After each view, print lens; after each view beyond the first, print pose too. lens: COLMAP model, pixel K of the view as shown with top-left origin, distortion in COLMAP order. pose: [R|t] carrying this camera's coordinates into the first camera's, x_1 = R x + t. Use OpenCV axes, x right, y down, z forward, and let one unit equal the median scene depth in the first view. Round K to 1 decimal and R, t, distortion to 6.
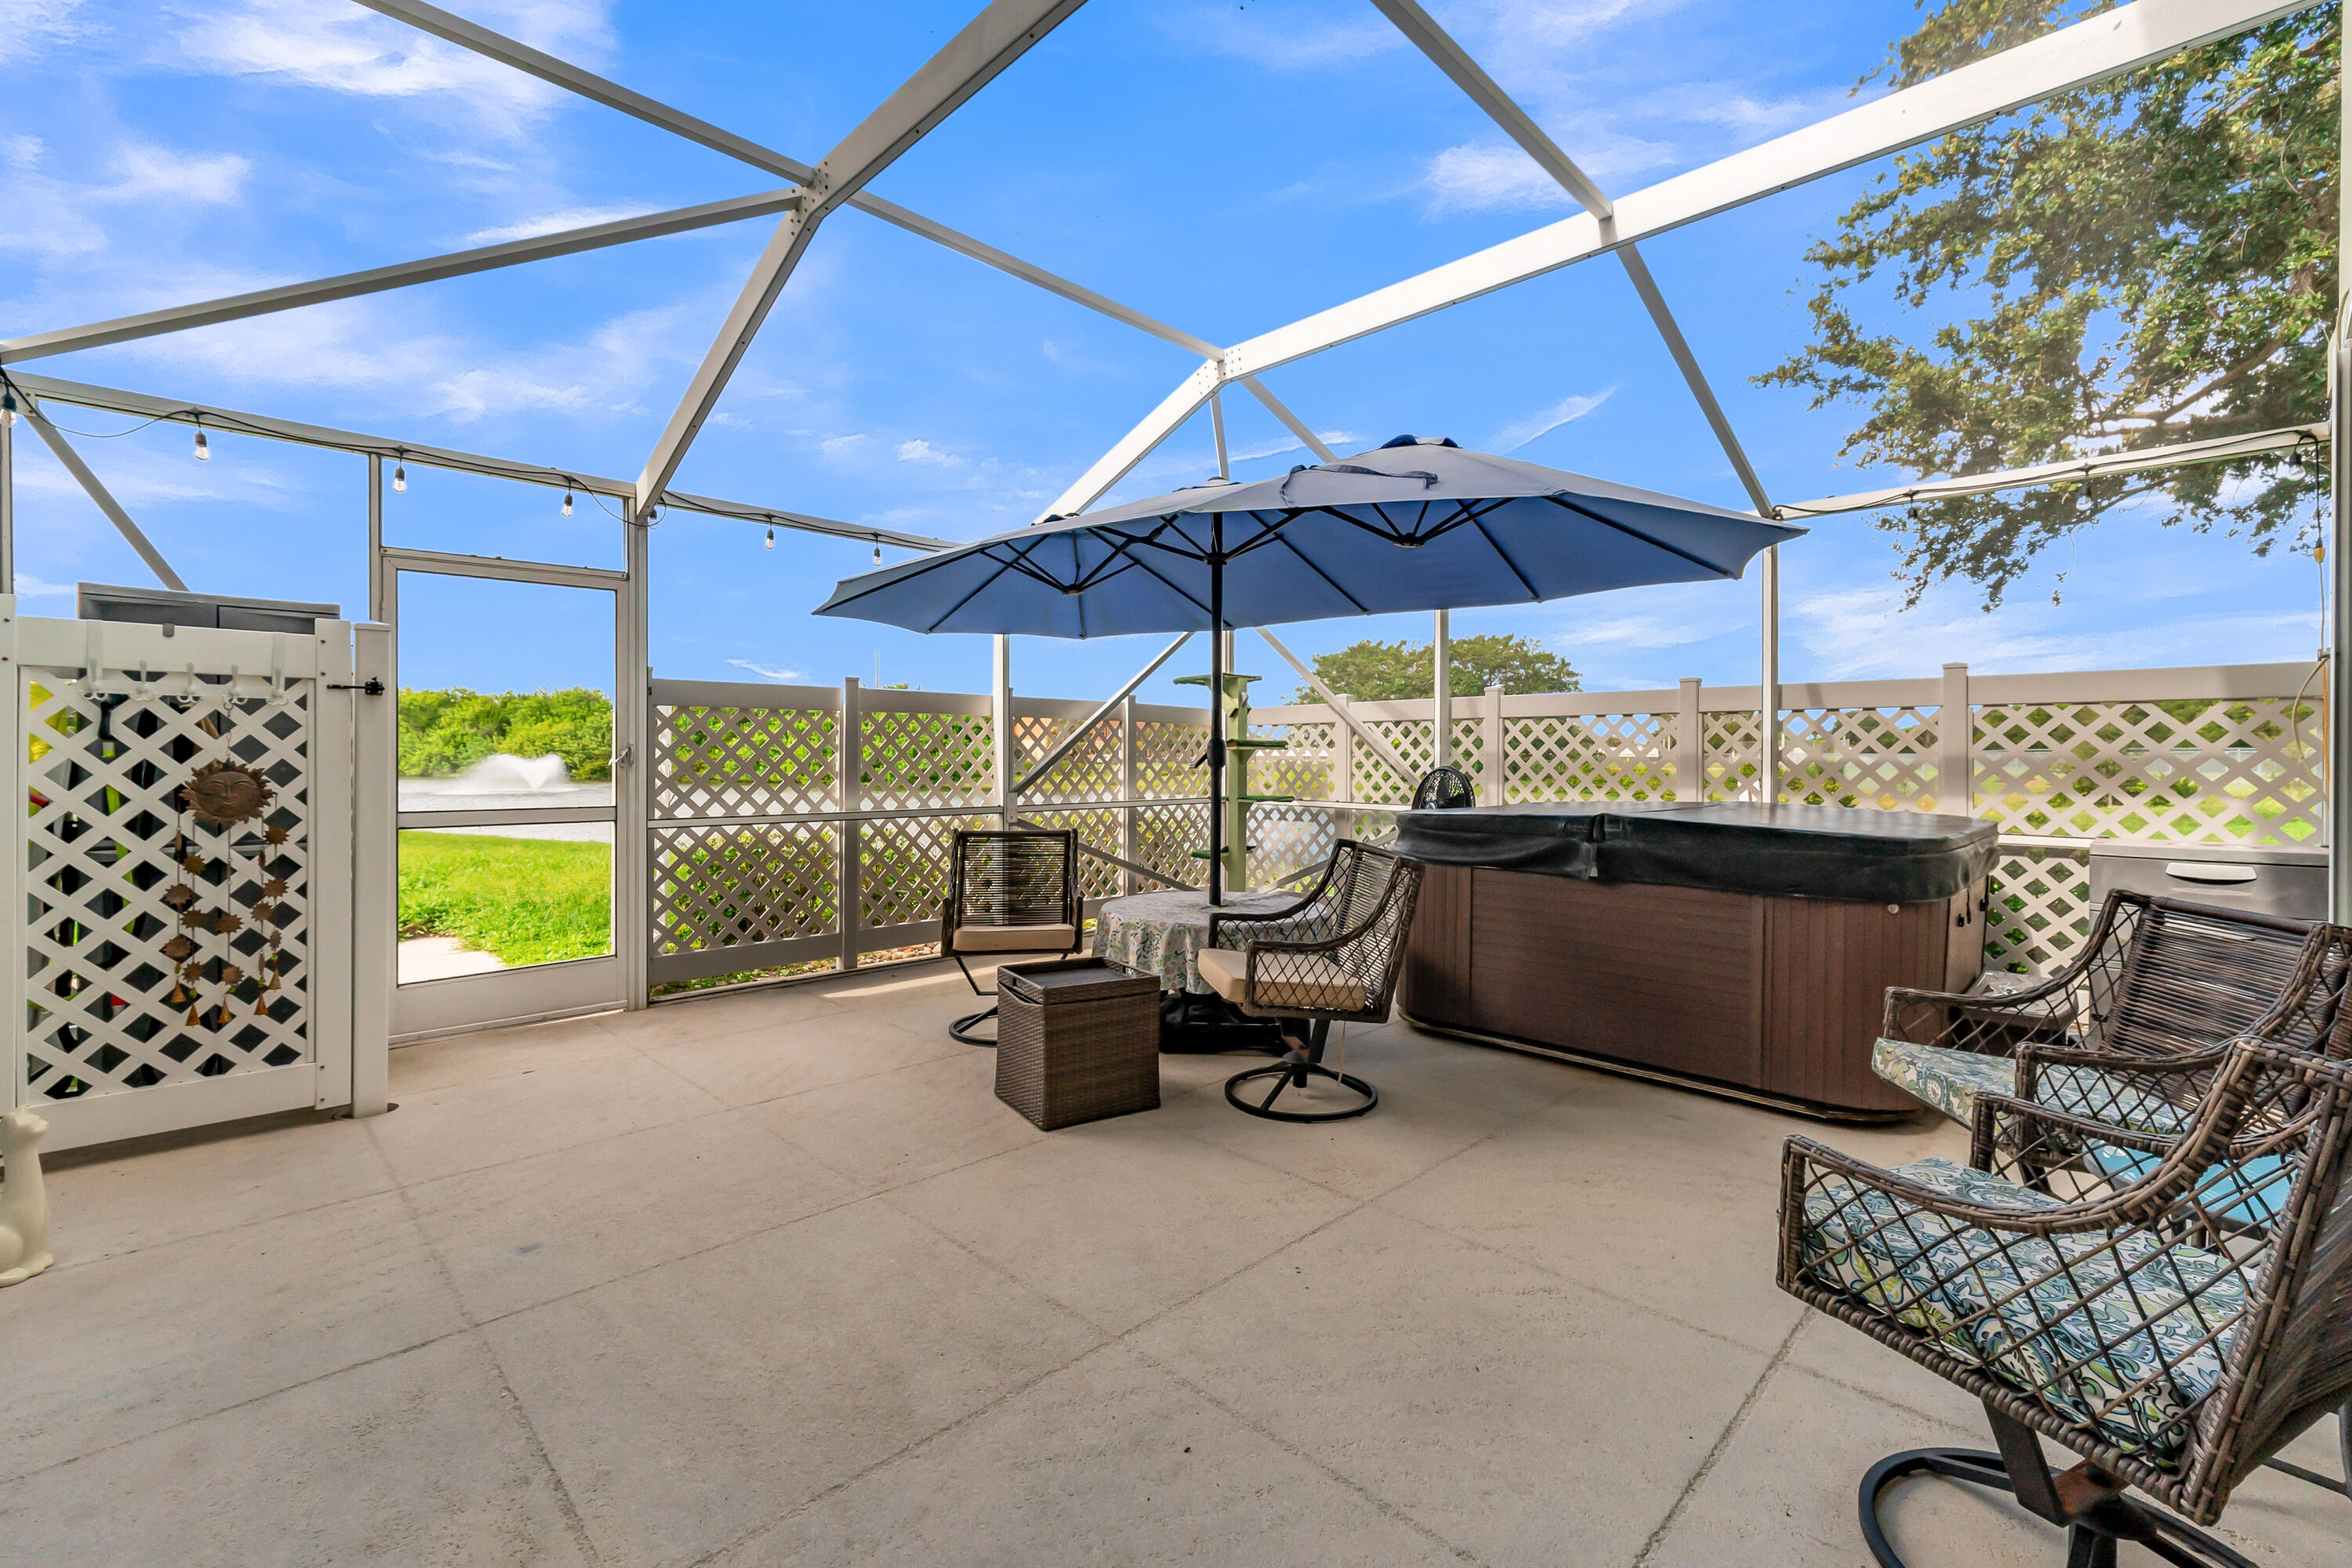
lens RADIAL K [[1001.7, 0, 1169.2], [0, 1001.7, 760.6], [0, 0, 1]] dist [0.001339, 0.000123]
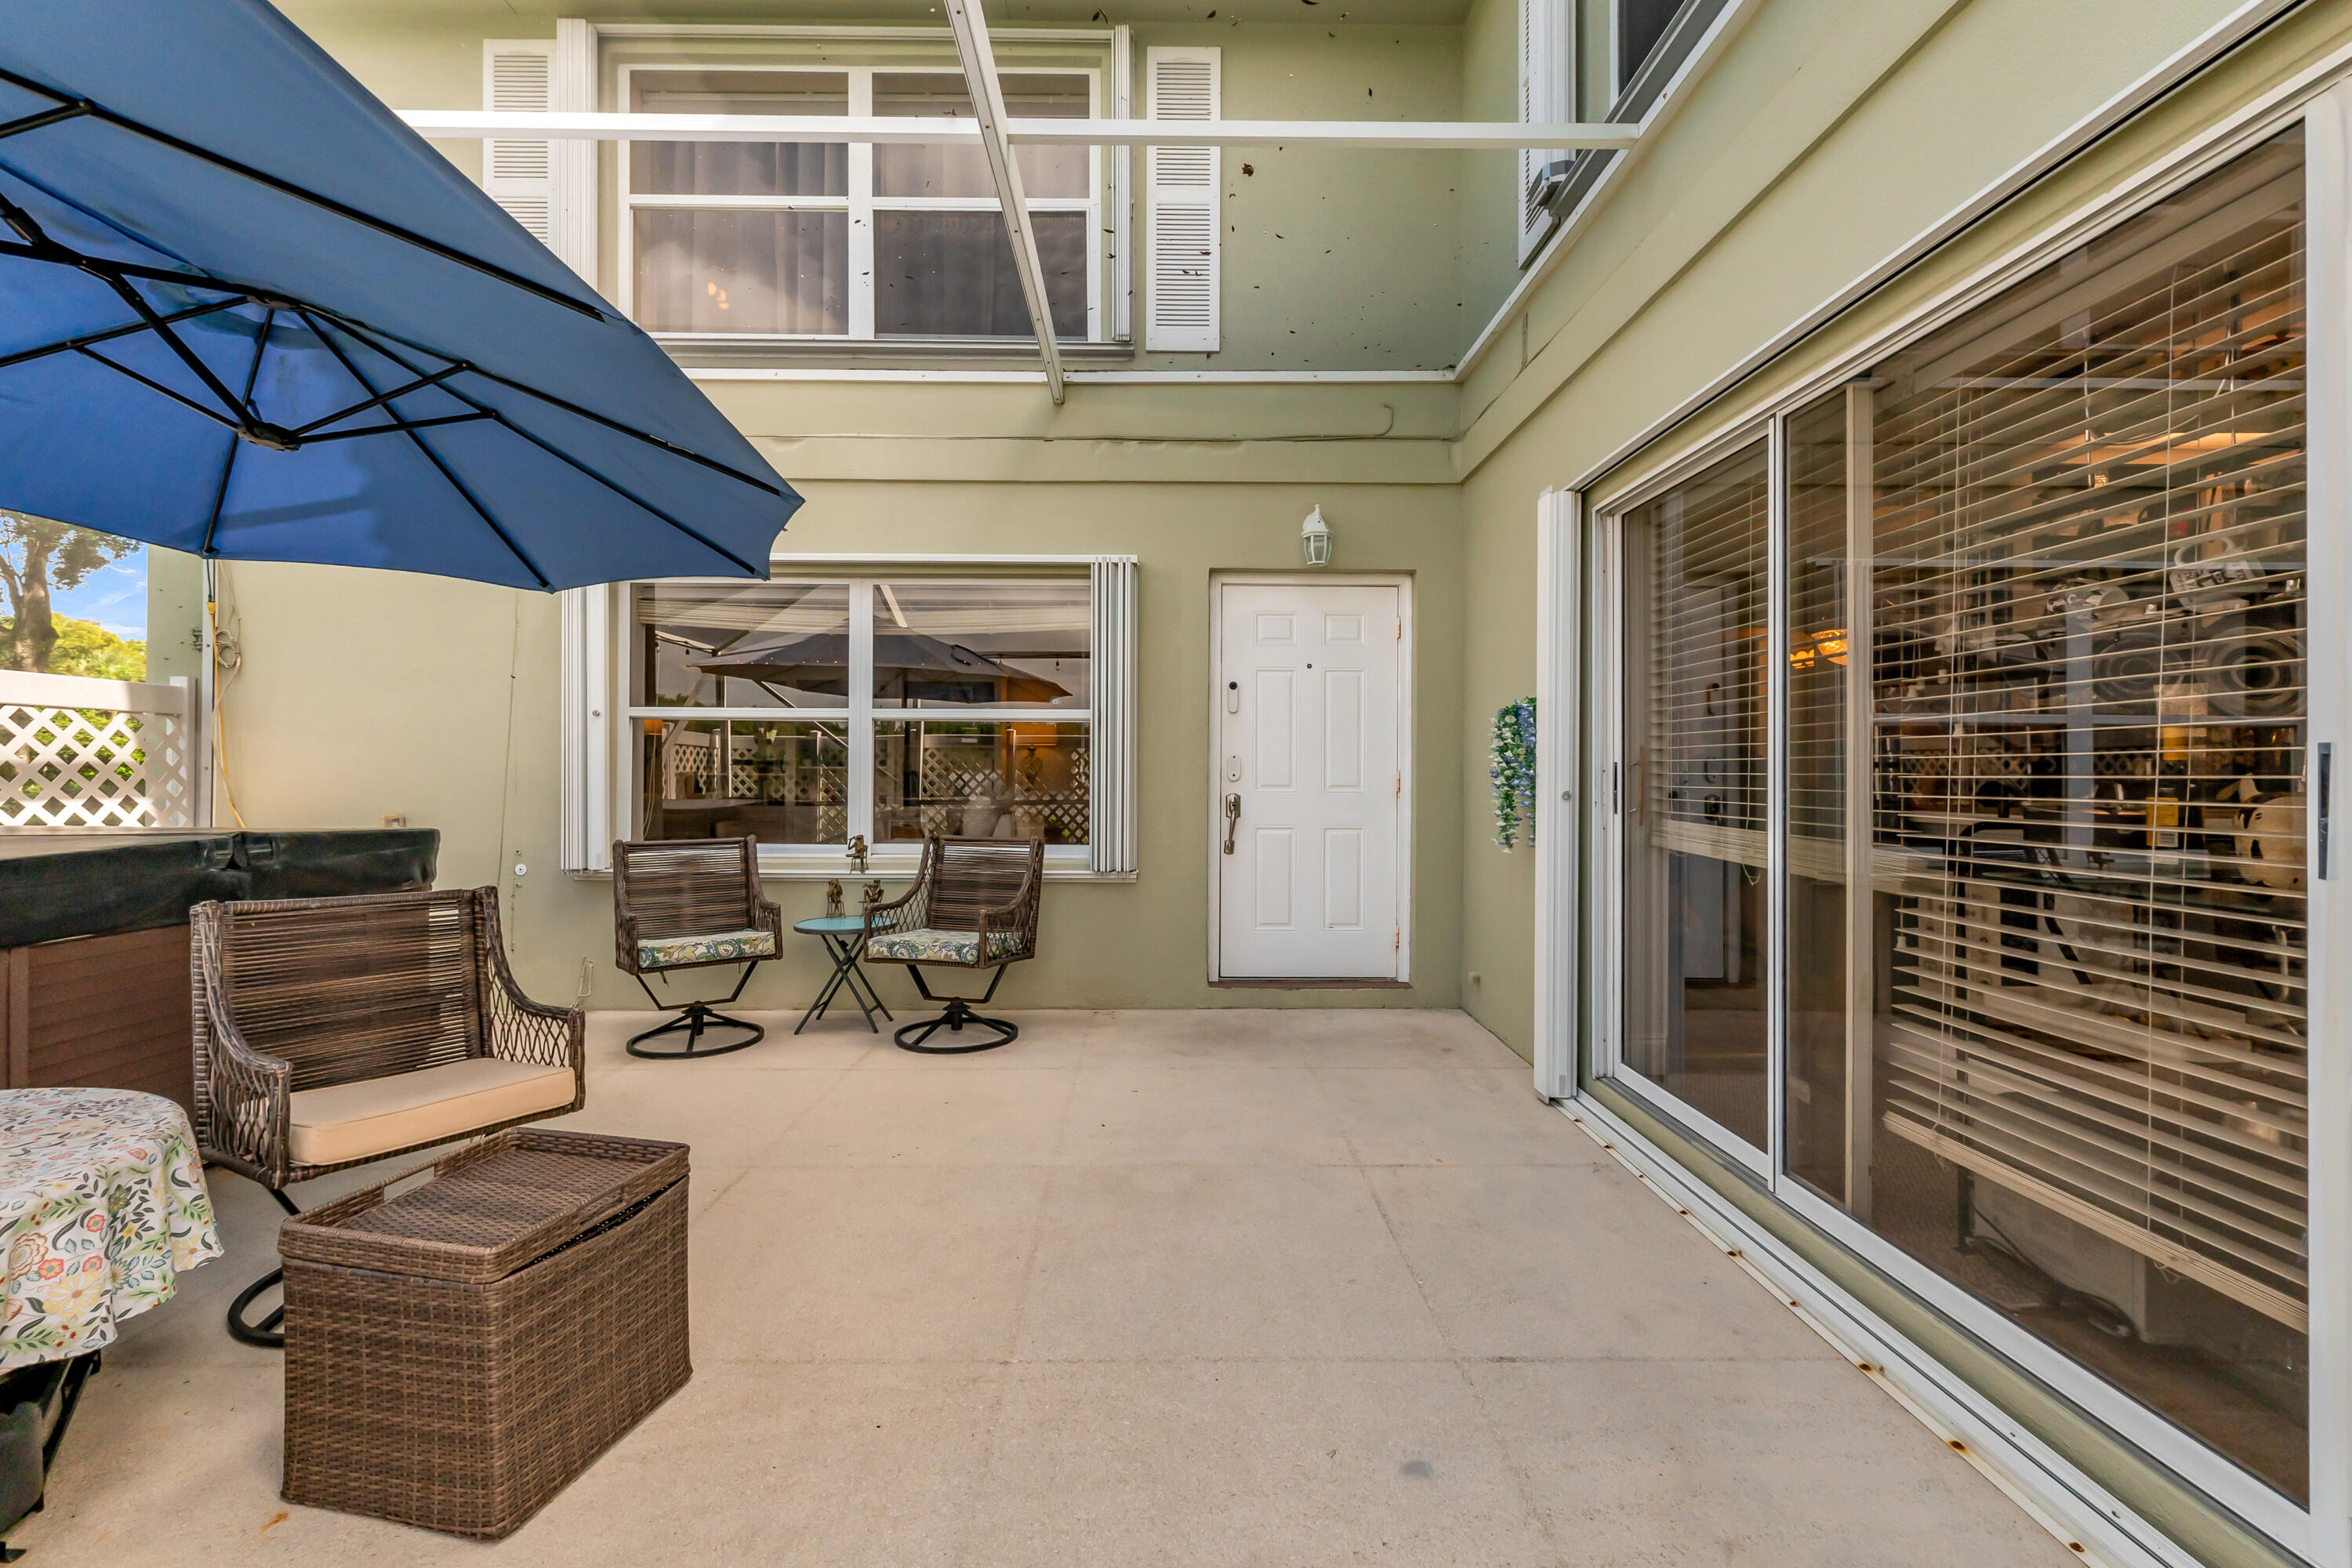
lens RADIAL K [[979.4, 0, 1166.9], [0, 979.4, 773.4], [0, 0, 1]] dist [0.000759, 0.000551]
pose [[-0.719503, -0.007743, 0.694446, -0.585838], [-0.009416, 0.999955, 0.001393, -0.002437], [-0.694425, -0.005536, -0.719543, 0.961767]]
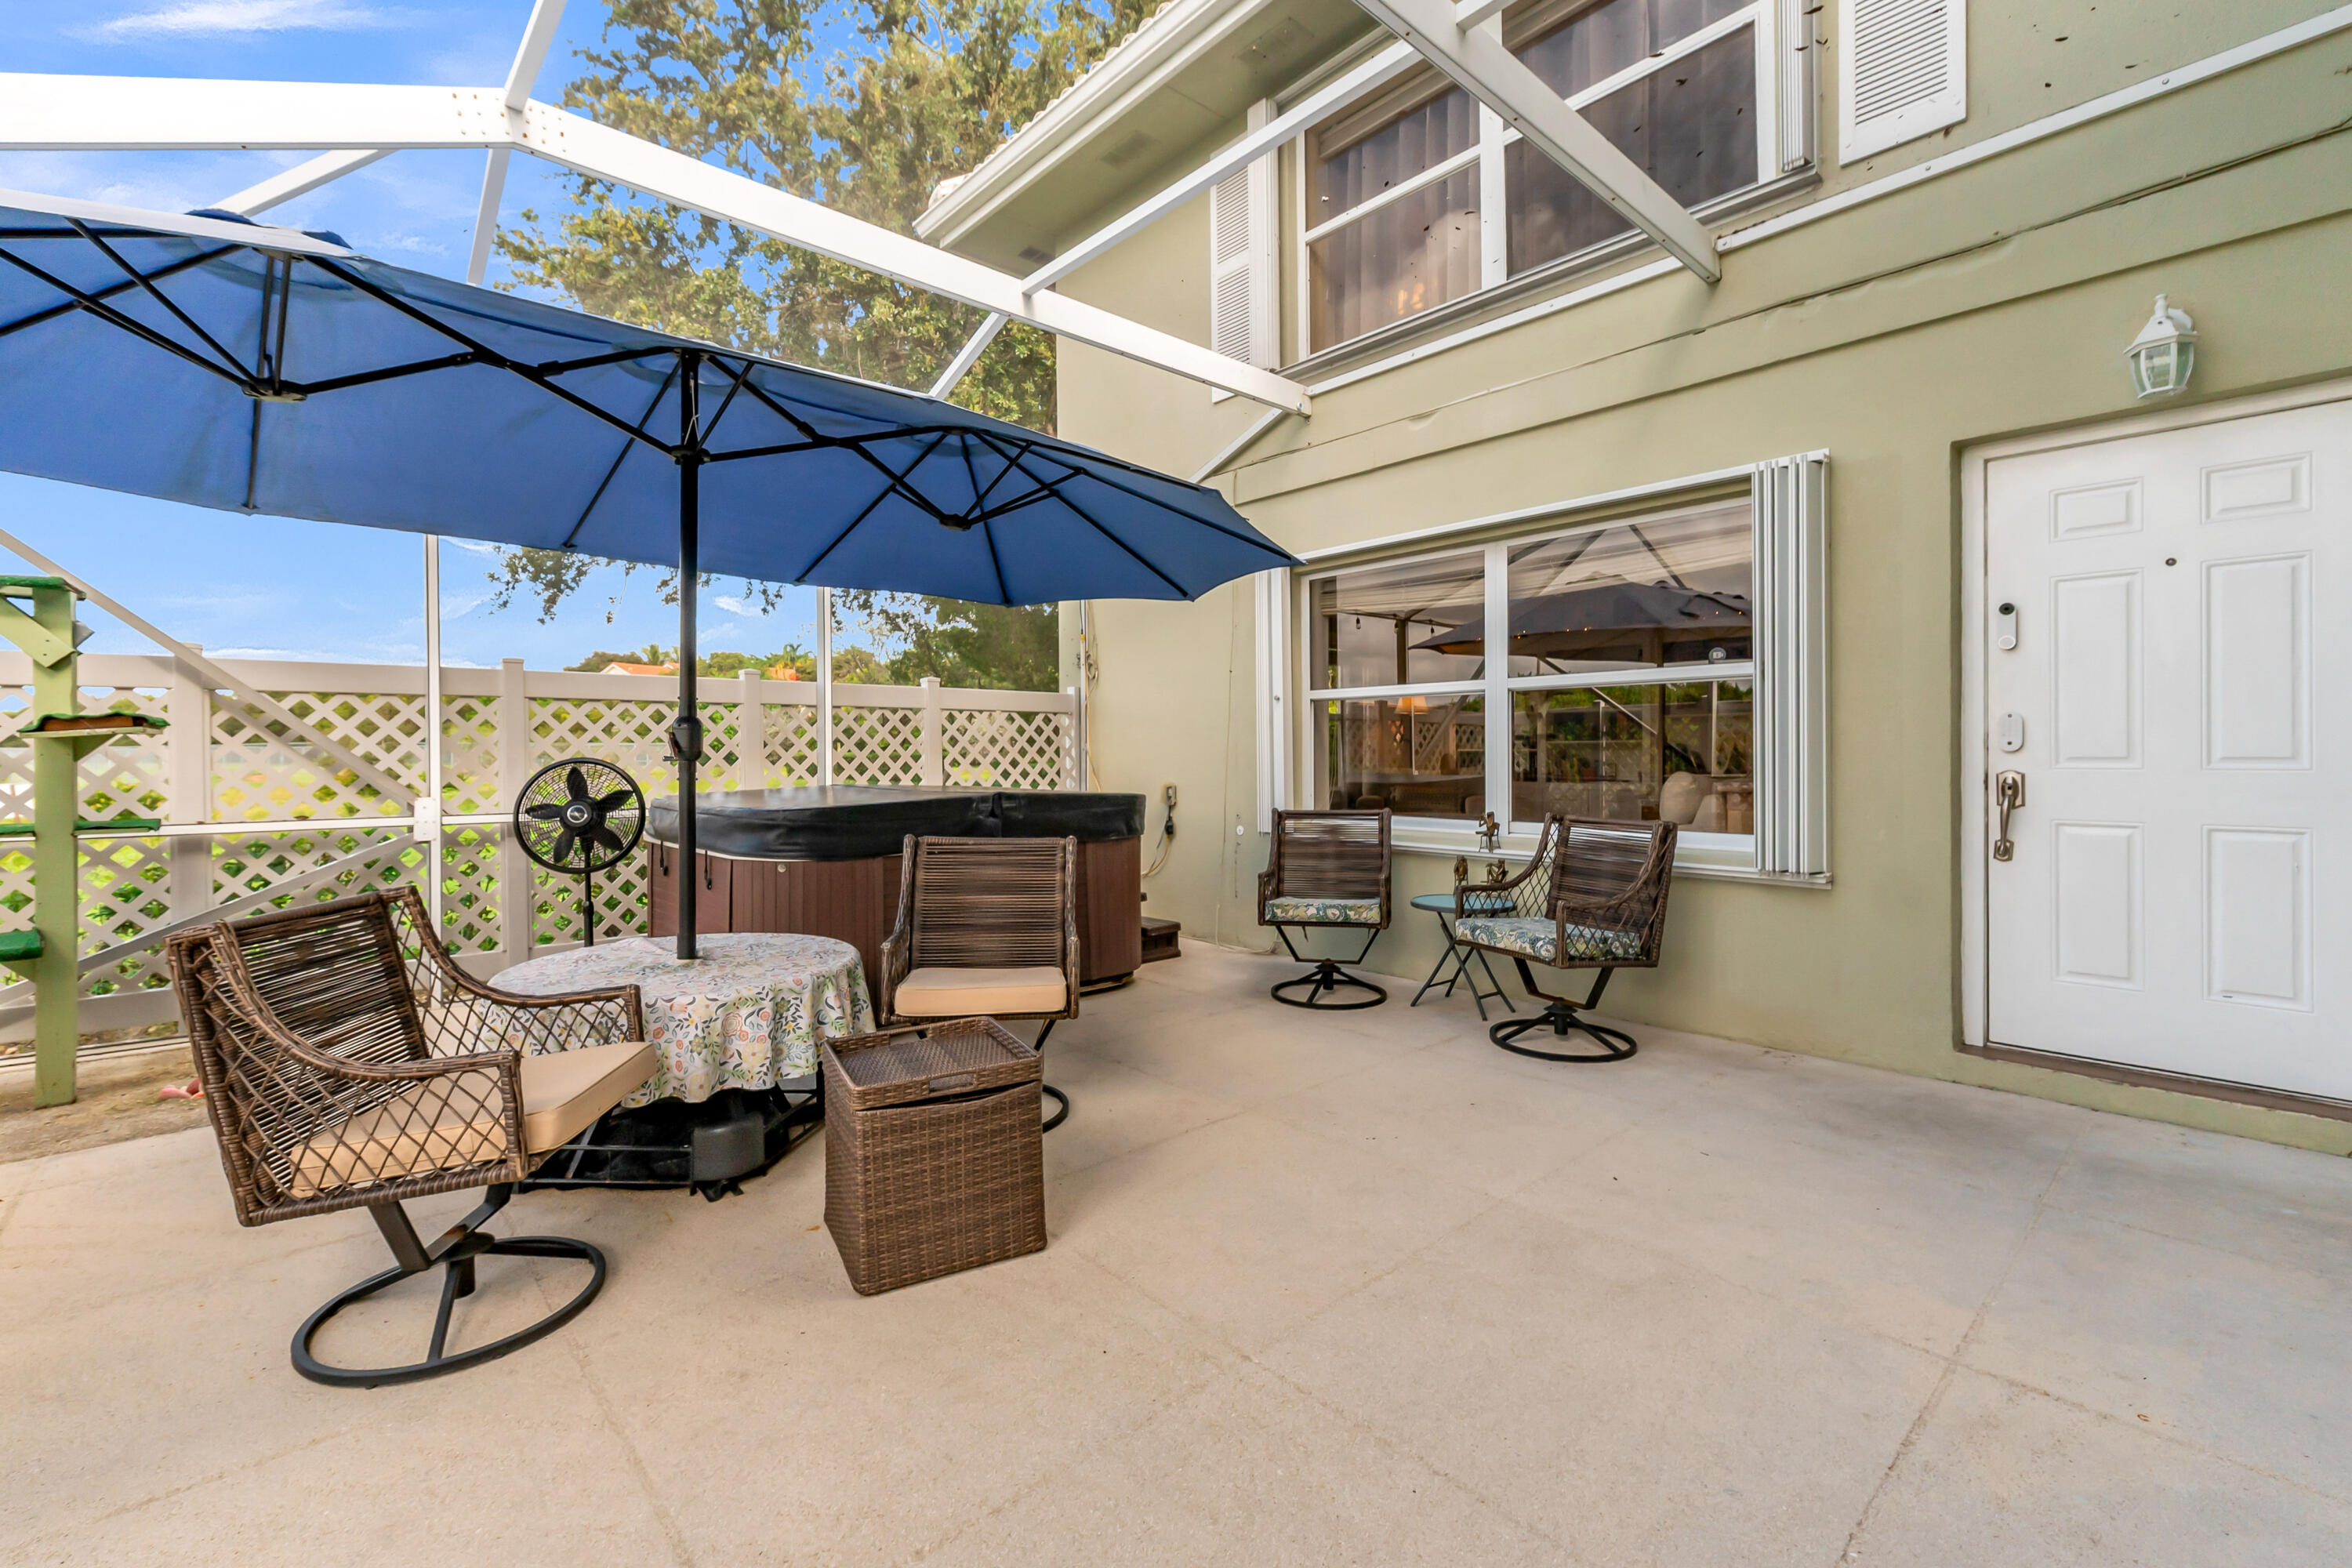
lens RADIAL K [[1001.7, 0, 1169.2], [0, 1001.7, 760.6], [0, 0, 1]] dist [0.001339, 0.000123]
pose [[0.049805, -0.014282, 0.998657, -0.666915], [0.005136, 0.999888, 0.014044, 0.000064], [-0.998746, 0.004429, 0.049873, 0.679621]]
